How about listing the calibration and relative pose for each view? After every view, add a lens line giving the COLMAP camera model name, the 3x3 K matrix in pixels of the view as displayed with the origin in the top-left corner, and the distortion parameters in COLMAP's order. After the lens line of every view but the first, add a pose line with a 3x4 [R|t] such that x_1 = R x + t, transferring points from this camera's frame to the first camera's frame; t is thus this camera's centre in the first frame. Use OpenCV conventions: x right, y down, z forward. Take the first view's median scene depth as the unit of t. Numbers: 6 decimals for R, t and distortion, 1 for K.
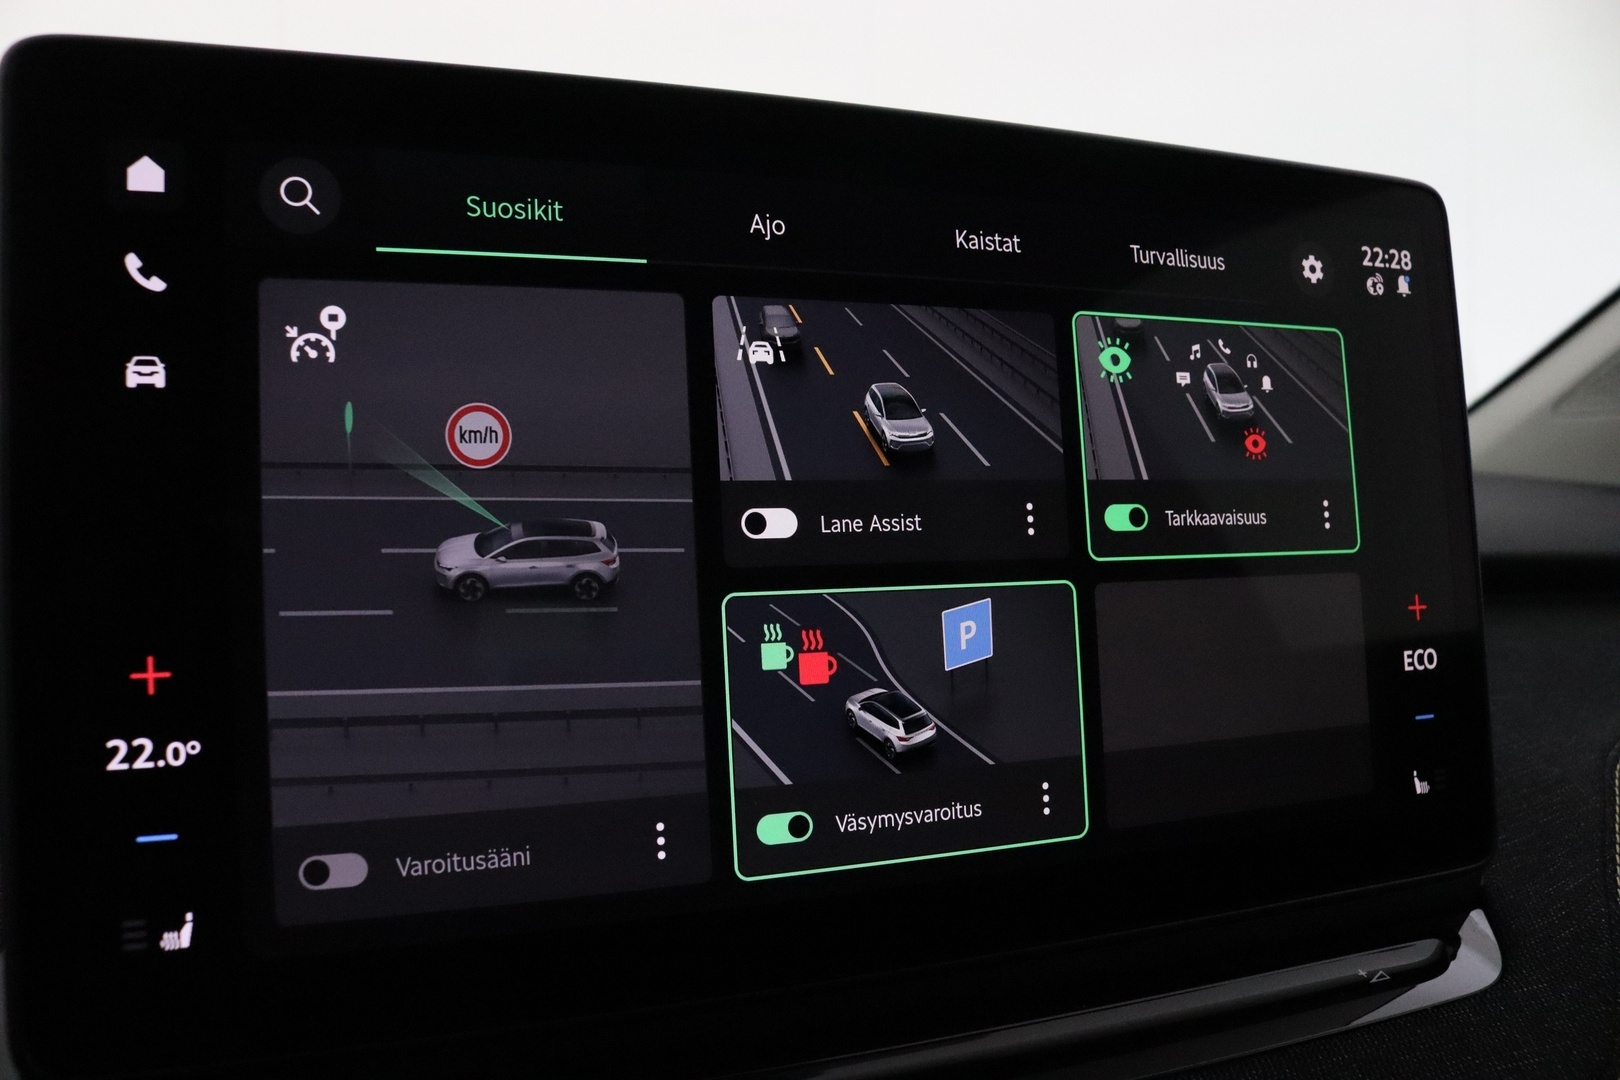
lens RADIAL K [[1311.9, 0, 769.0], [0, 1311.9, 570.8], [0, 0, 1]] dist [-0.157273, 0.104687]
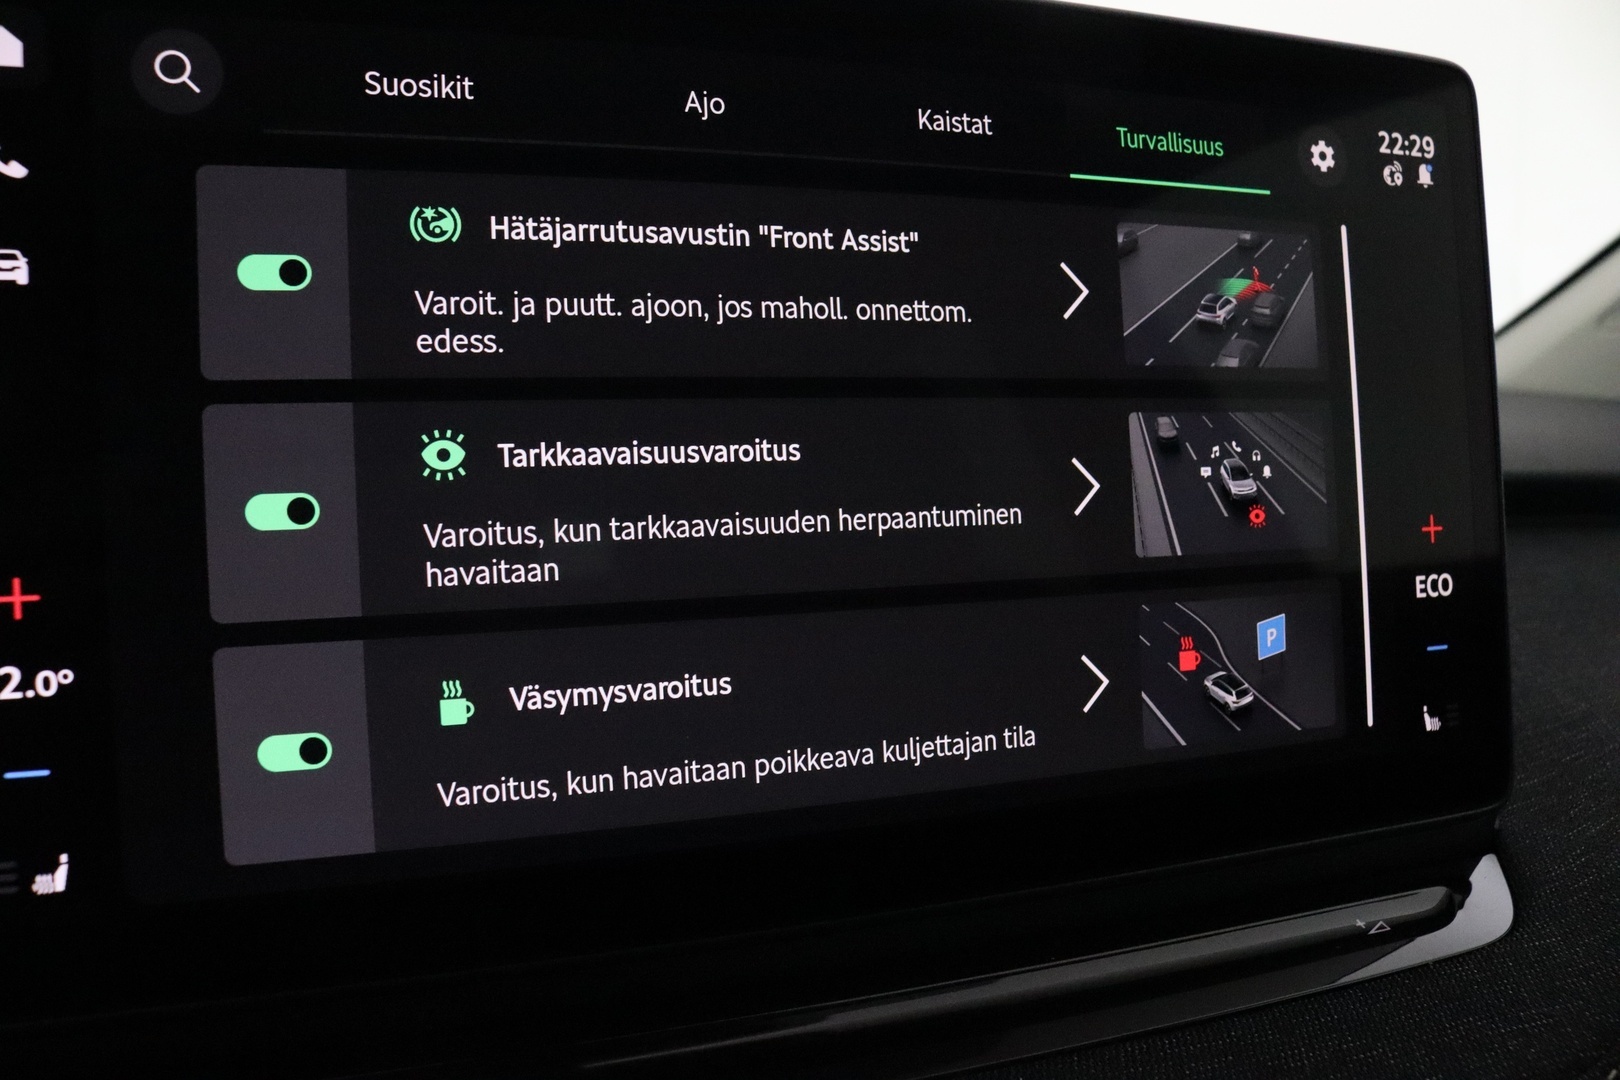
lens RADIAL K [[1311.9, 0, 765.7], [0, 1311.9, 570.5], [0, 0, 1]] dist [-0.157273, 0.104687]
pose [[0.999659, 0.001528, -0.026077, 0.060966], [-0.000034, 0.998363, 0.057195, 0.007375], [0.026122, -0.057175, 0.998022, 0.081839]]
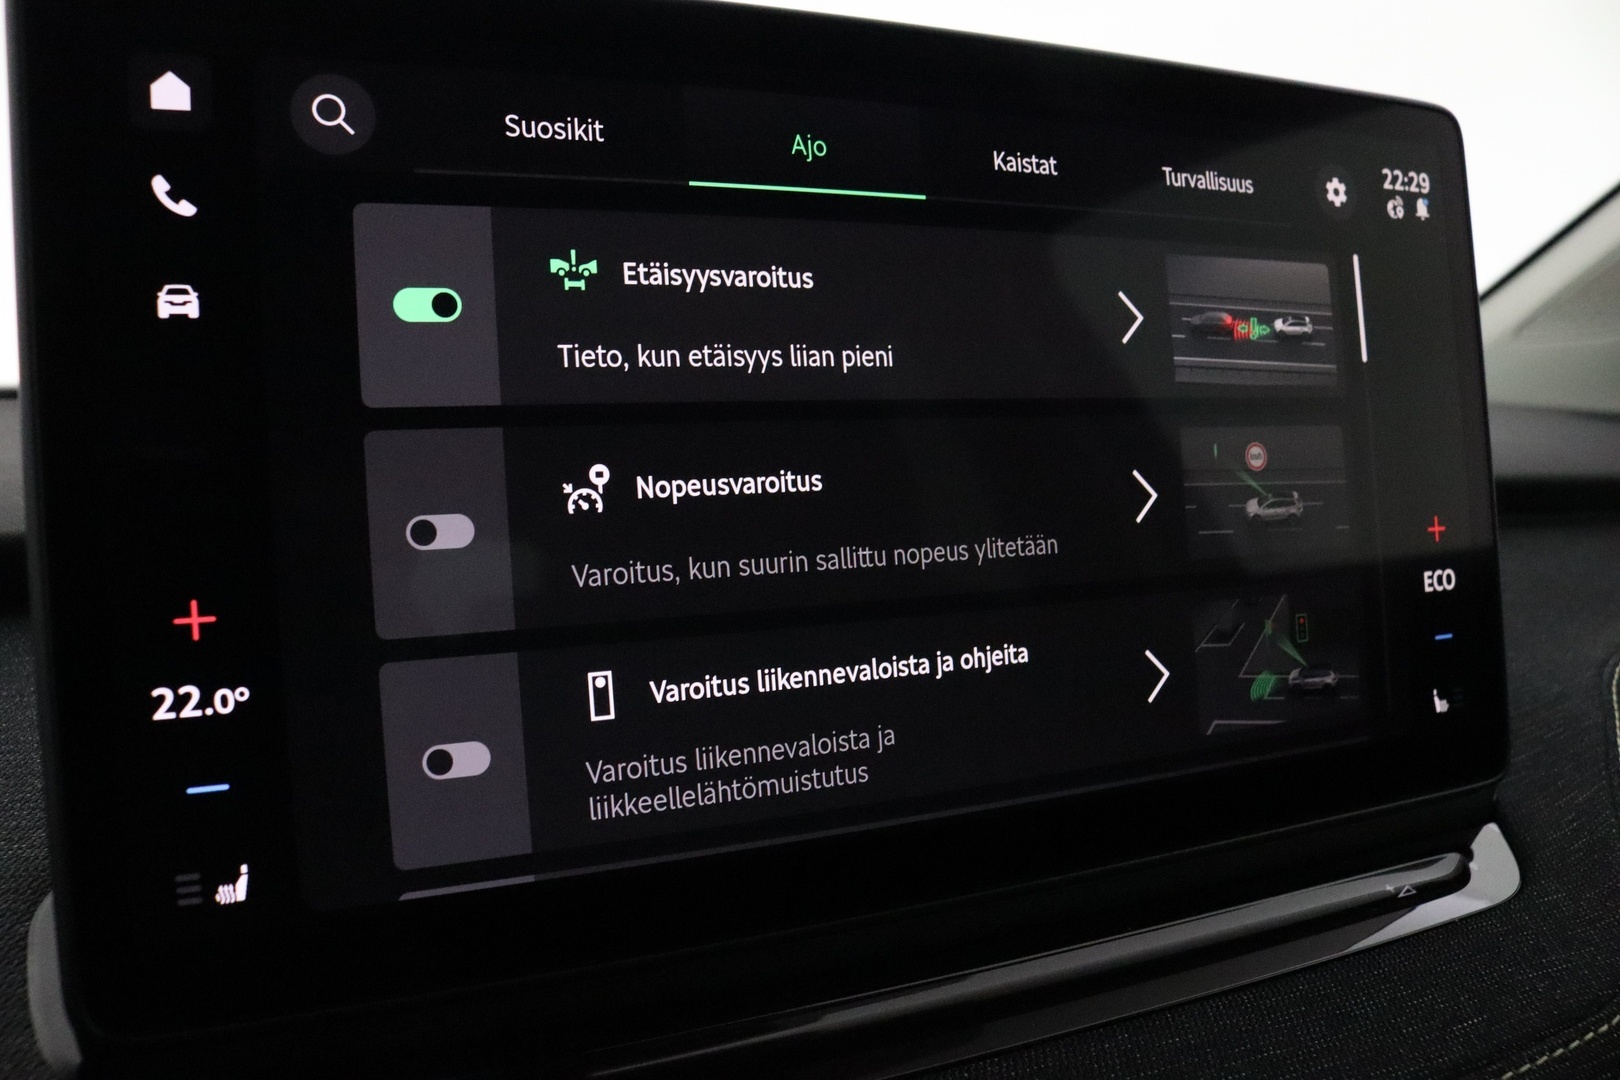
lens RADIAL K [[1311.9, 0, 777.7], [0, 1311.9, 571.7], [0, 0, 1]] dist [-0.157273, 0.104687]
pose [[0.998655, -0.019875, 0.047894, -0.072396], [0.017572, 0.998691, 0.048032, 0.005887], [-0.048786, -0.047126, 0.997697, 0.017184]]
